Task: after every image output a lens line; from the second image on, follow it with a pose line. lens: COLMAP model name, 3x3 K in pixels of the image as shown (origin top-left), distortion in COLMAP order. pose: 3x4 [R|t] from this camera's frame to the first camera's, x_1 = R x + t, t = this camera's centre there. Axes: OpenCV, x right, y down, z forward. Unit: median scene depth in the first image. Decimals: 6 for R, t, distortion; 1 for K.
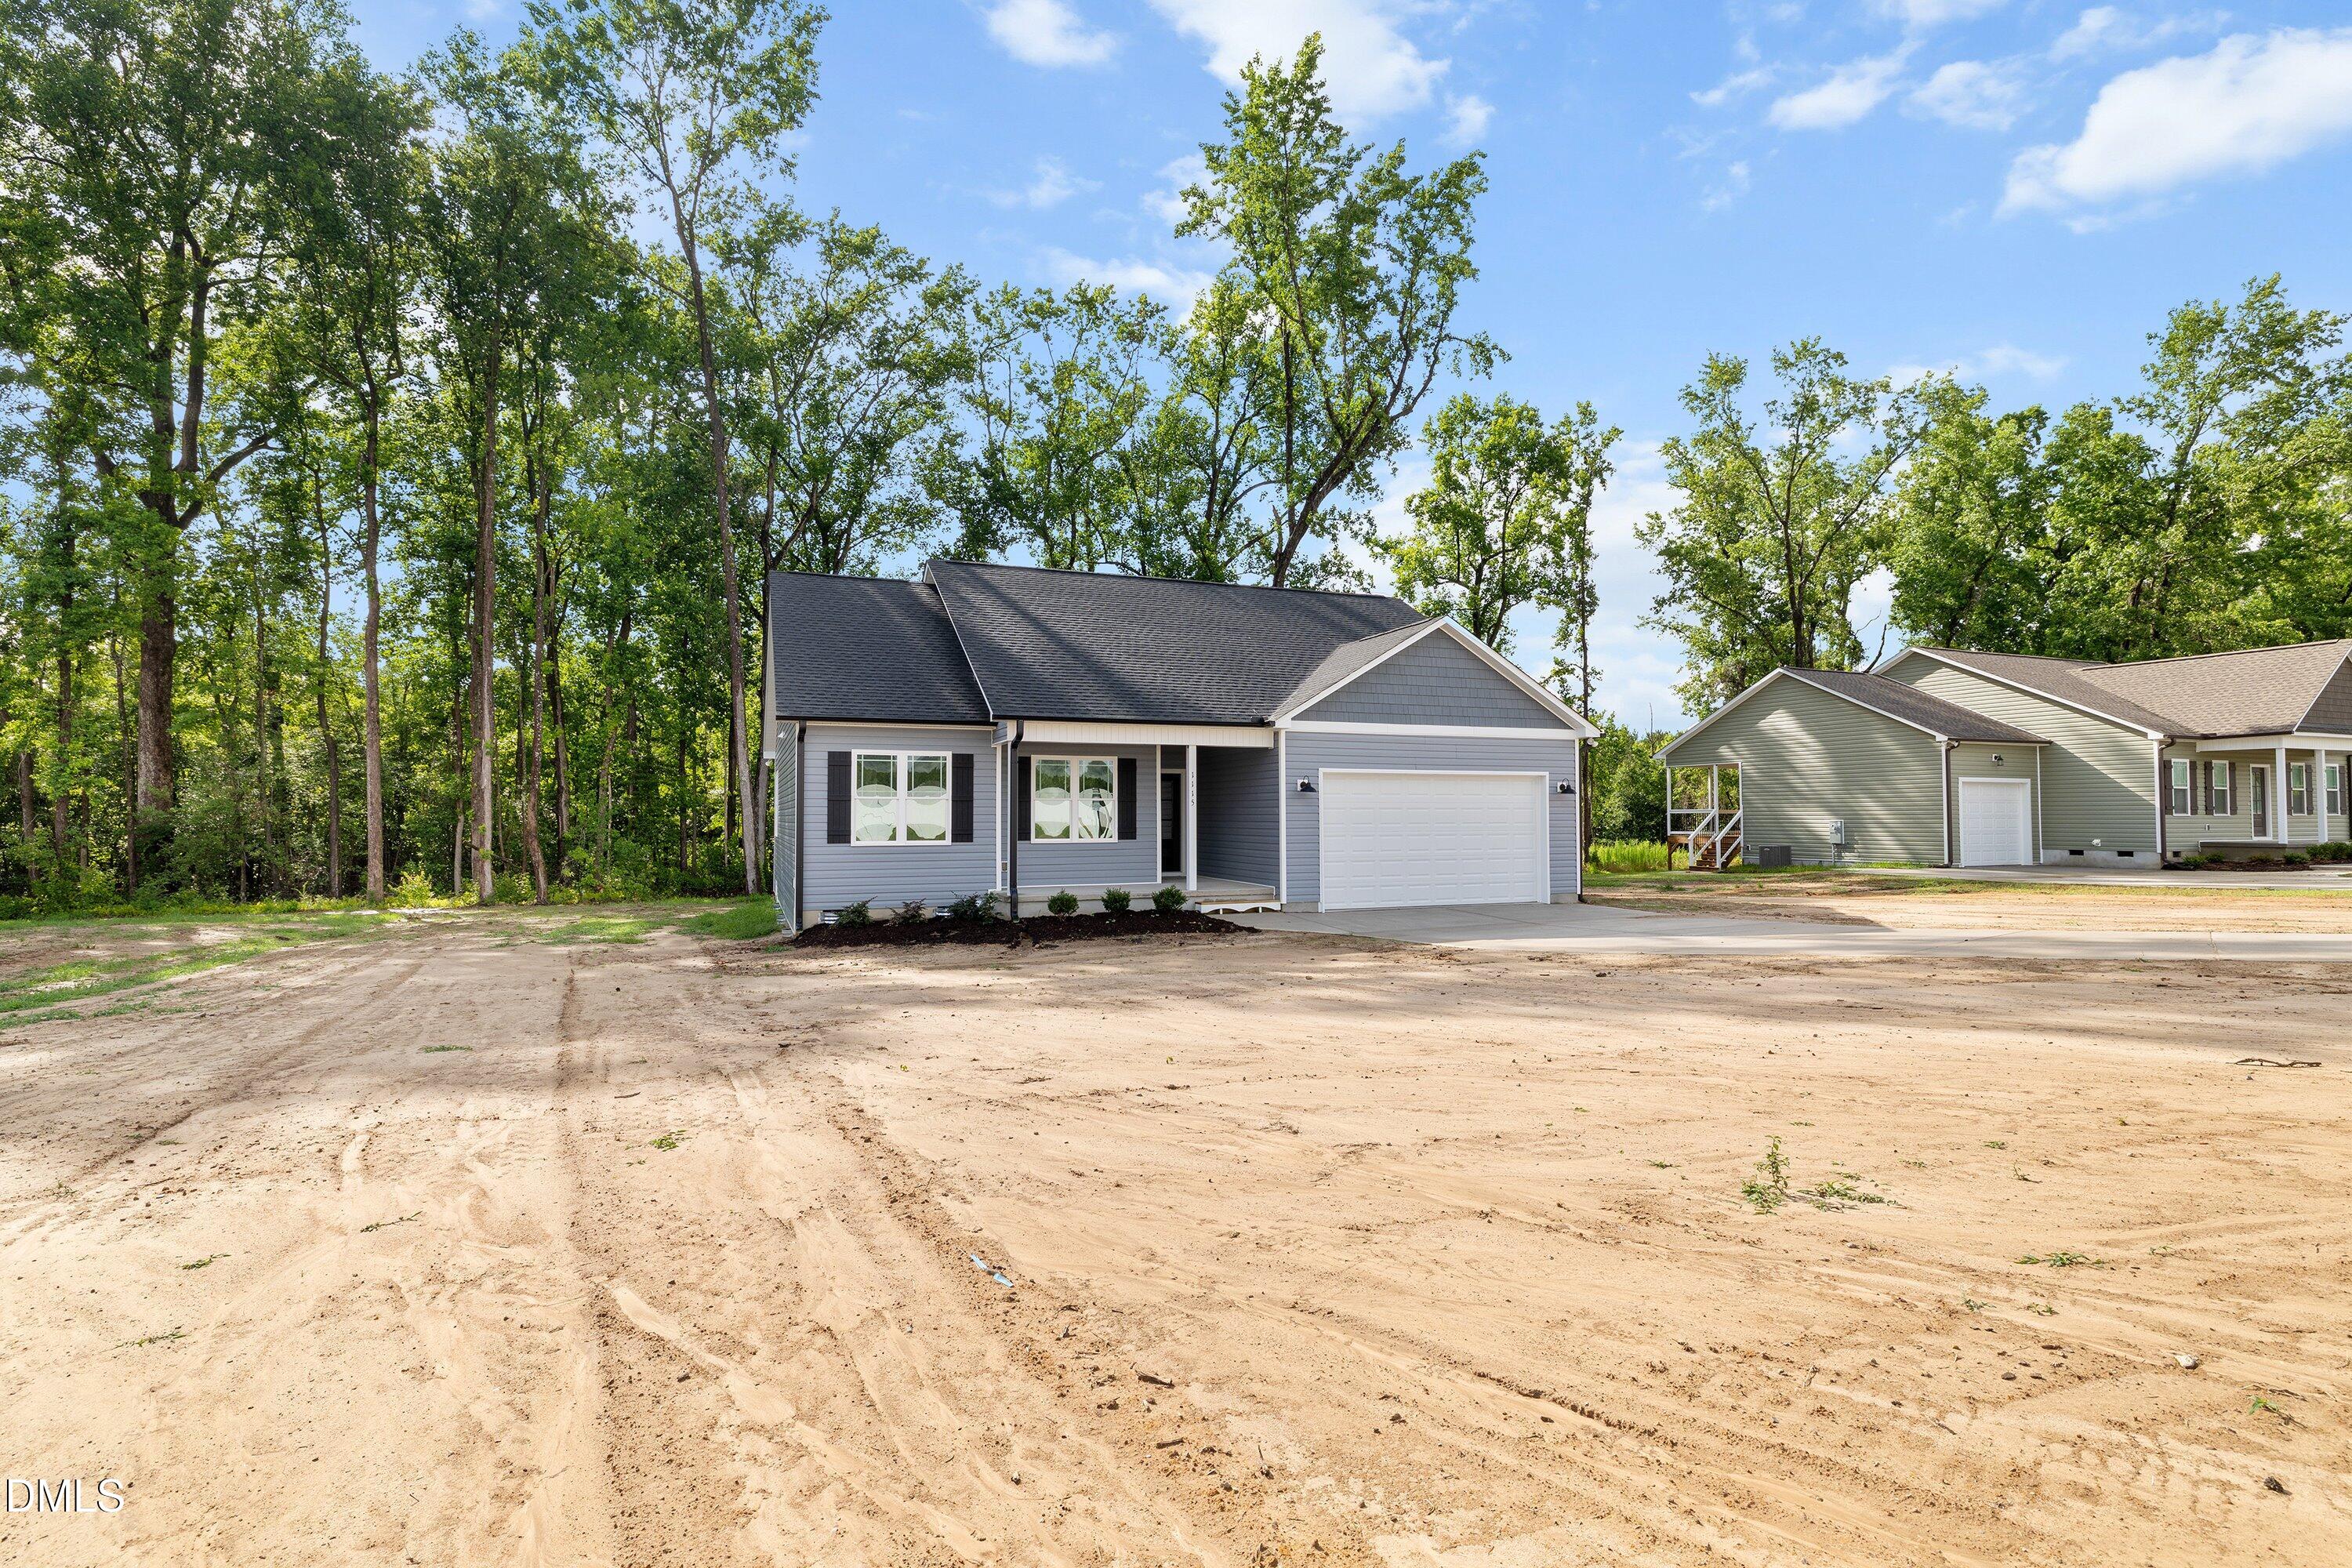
lens RADIAL K [[1095.1, 0, 1172.5], [0, 1095.1, 801.9], [0, 0, 1]] dist [0.000023, 0.000279]
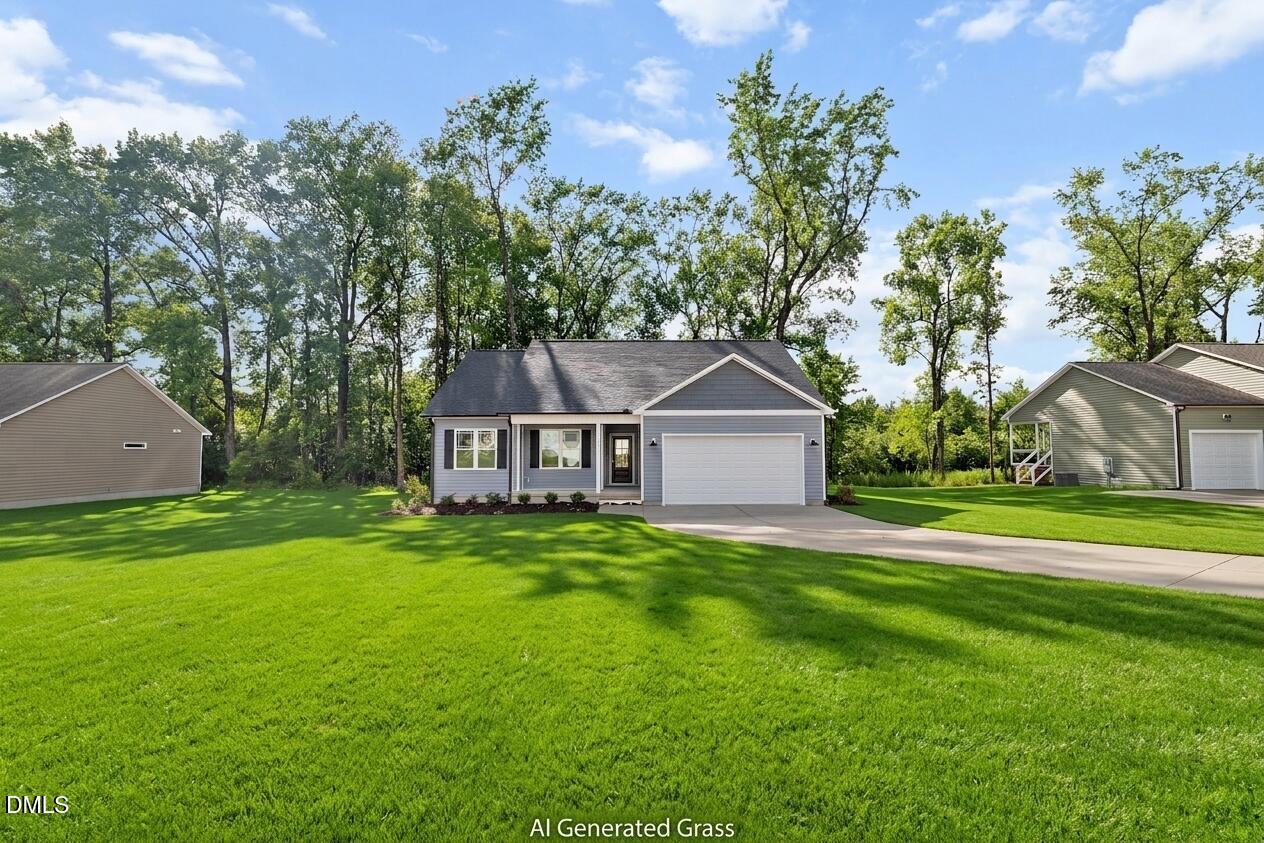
lens RADIAL K [[547.4, 0, 635.2], [0, 547.4, 423.8], [0, 0, 1]] dist [0.000031, 0.000898]
pose [[0.934893, -0.017926, -0.354477, 0.167564], [0.006001, 0.999379, -0.034710, -0.005560], [0.354879, 0.030322, 0.934420, 0.017706]]
